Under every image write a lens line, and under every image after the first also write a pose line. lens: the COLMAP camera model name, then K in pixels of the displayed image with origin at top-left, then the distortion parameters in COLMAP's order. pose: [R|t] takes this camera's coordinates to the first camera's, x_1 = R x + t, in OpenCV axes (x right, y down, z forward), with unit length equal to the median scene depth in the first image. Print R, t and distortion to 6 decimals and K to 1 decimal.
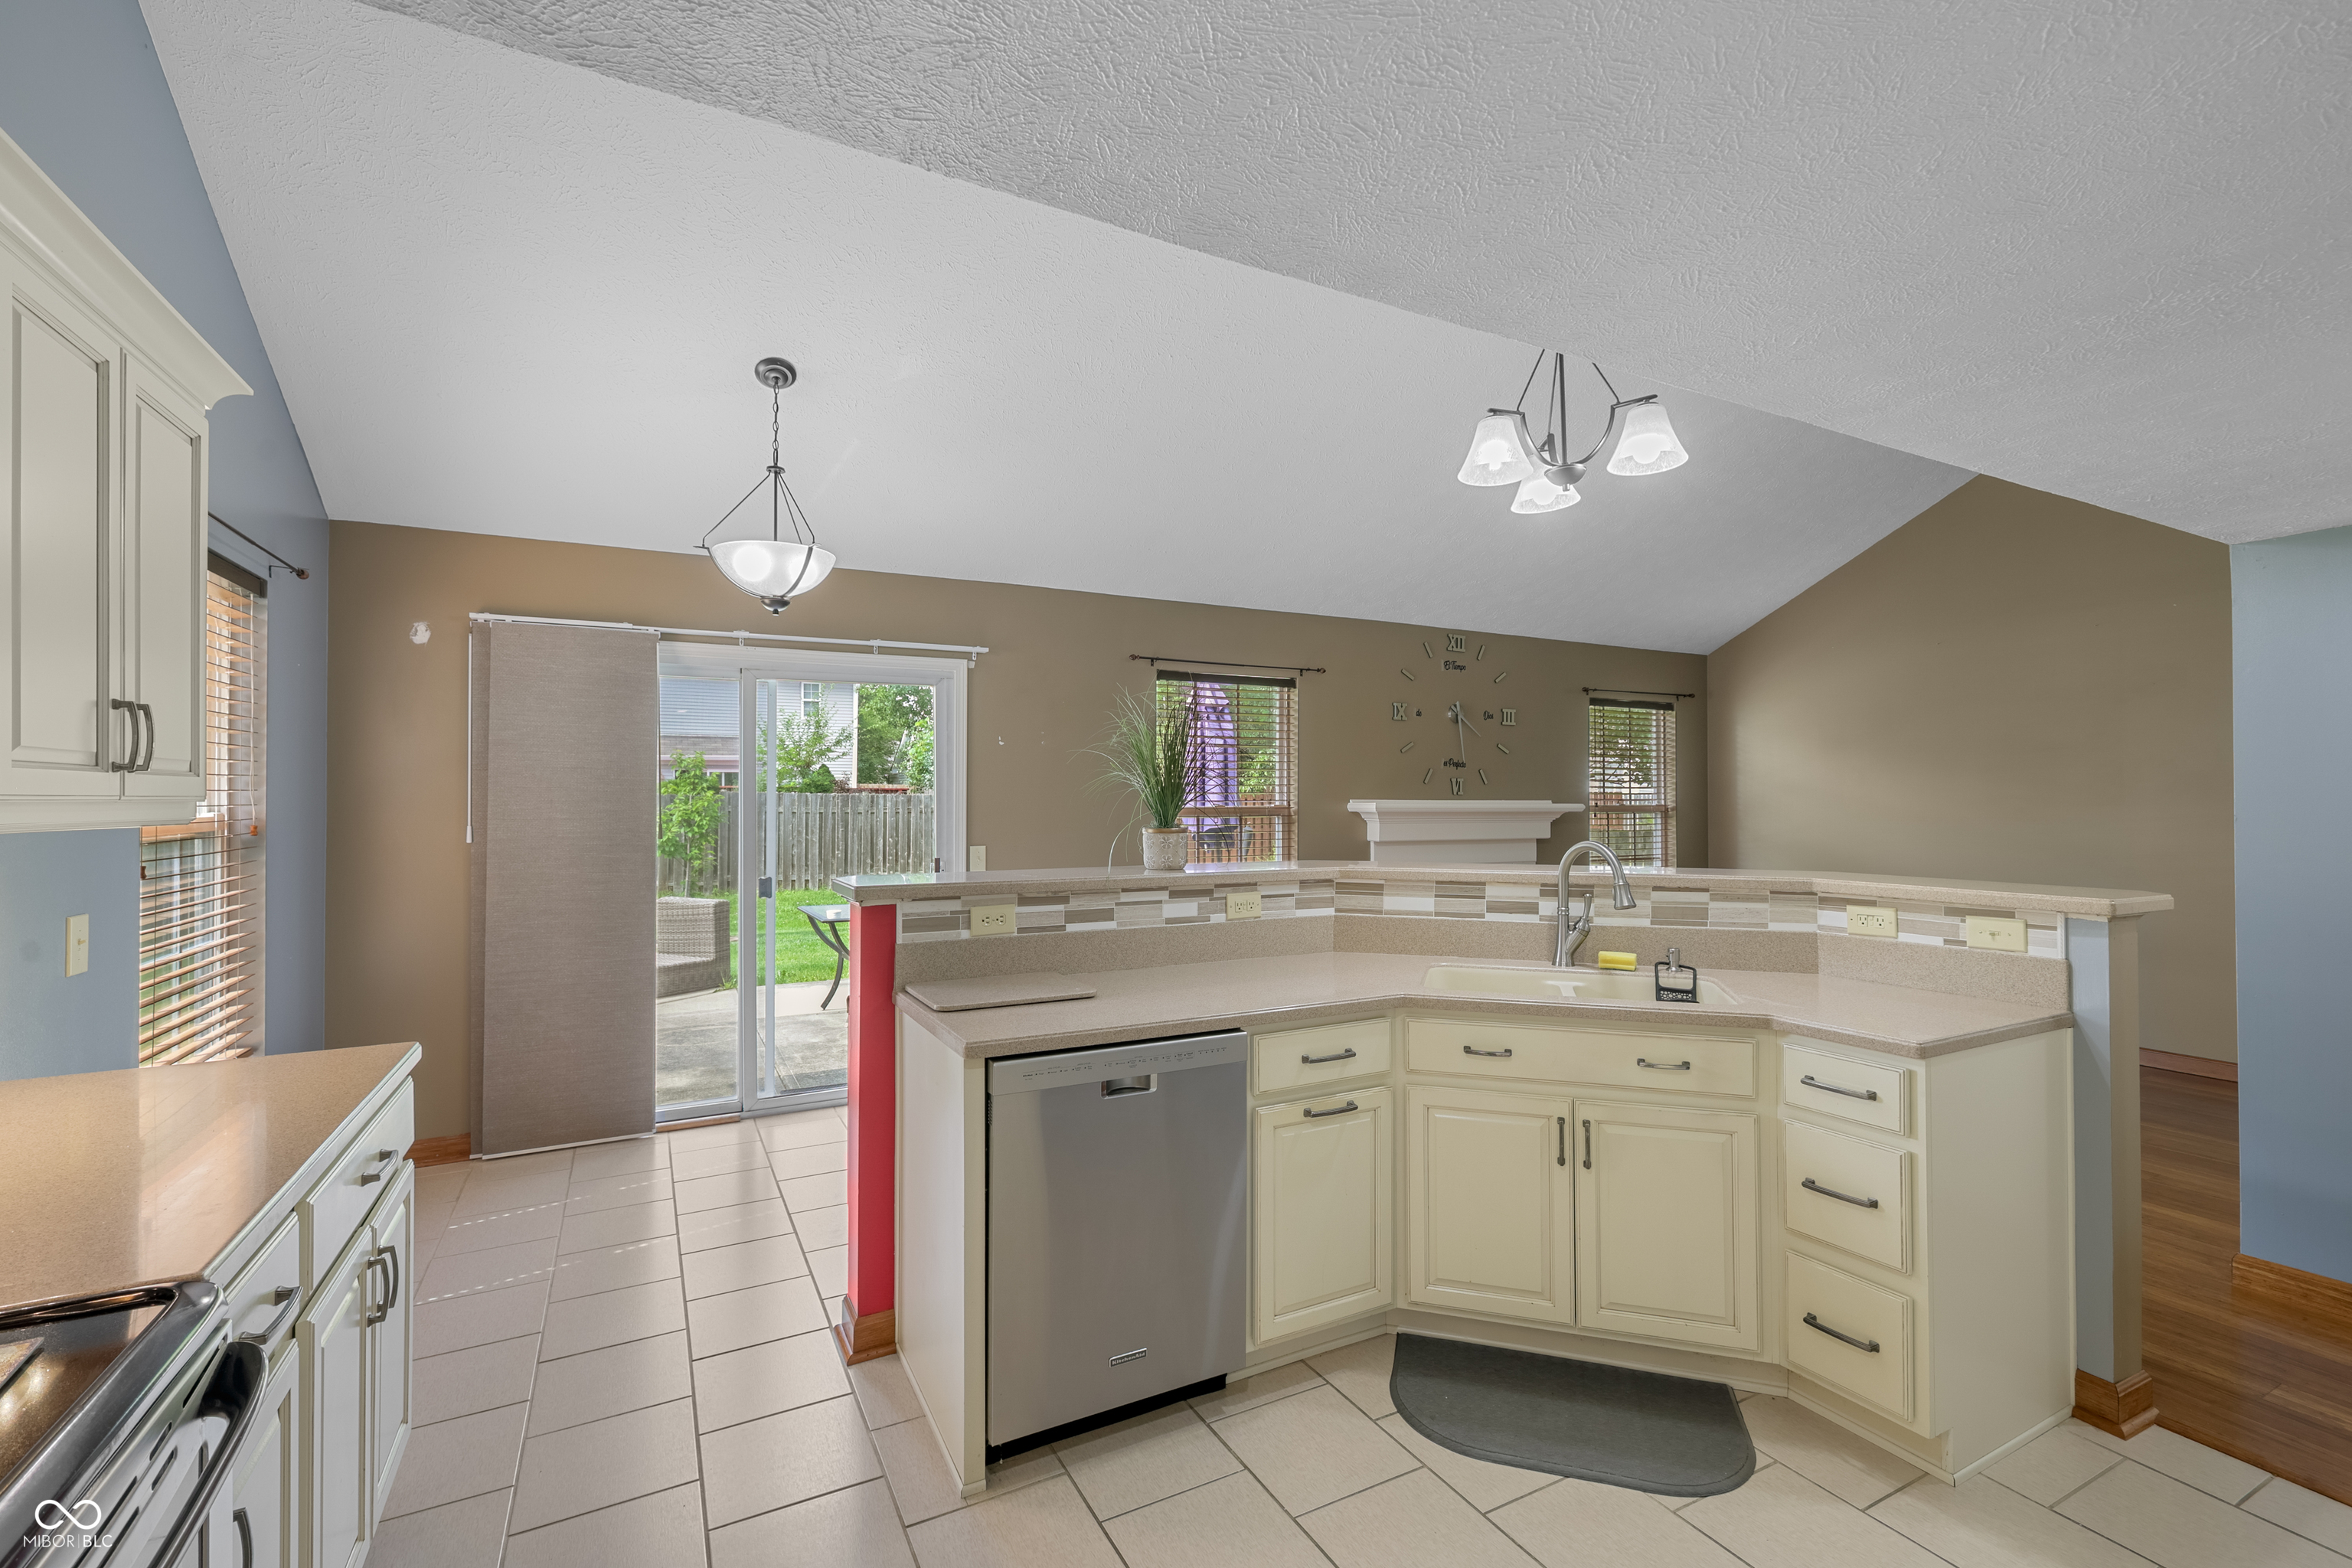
lens RADIAL K [[1024.5, 0, 1185.0], [0, 1024.5, 789.6], [0, 0, 1]] dist [0.009604, -0.000928]
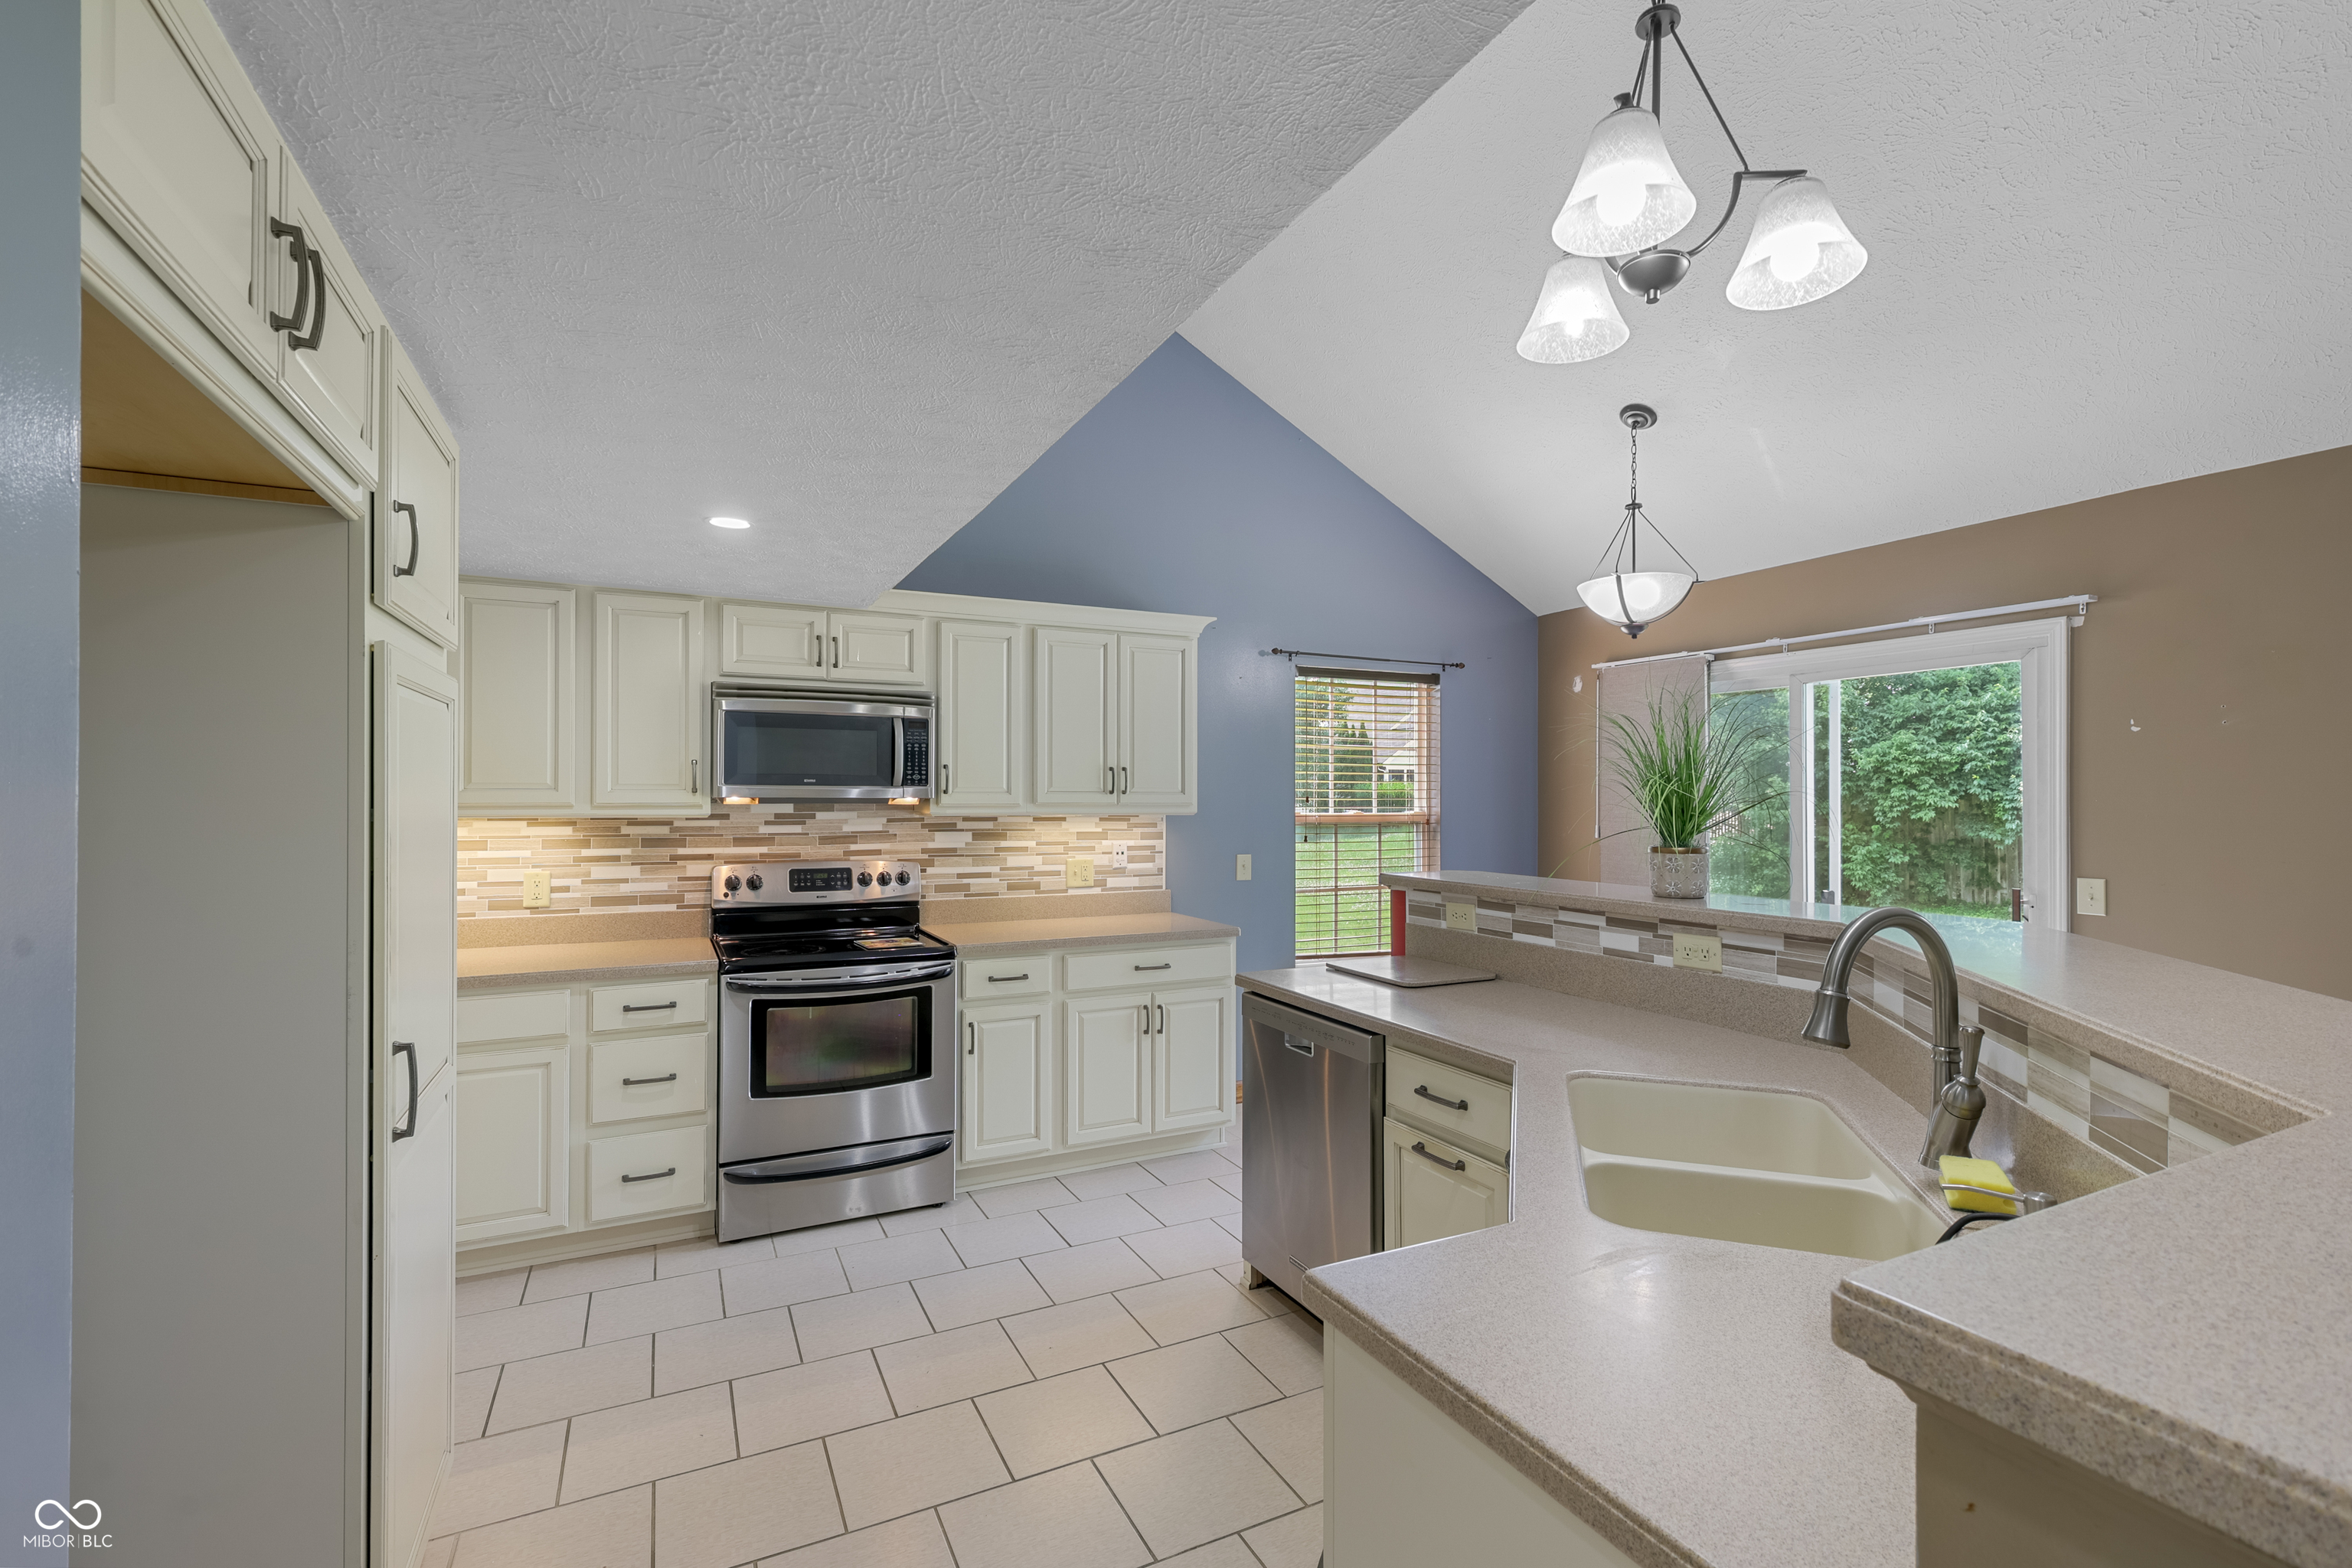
lens RADIAL K [[1024.5, 0, 1183.7], [0, 1024.5, 787.7], [0, 0, 1]] dist [0.009604, -0.000928]
pose [[-0.010520, -0.011488, -0.999879, 0.619276], [-0.001239, 0.999933, -0.011475, 0.001573], [0.999944, 0.001118, -0.010534, 0.481746]]
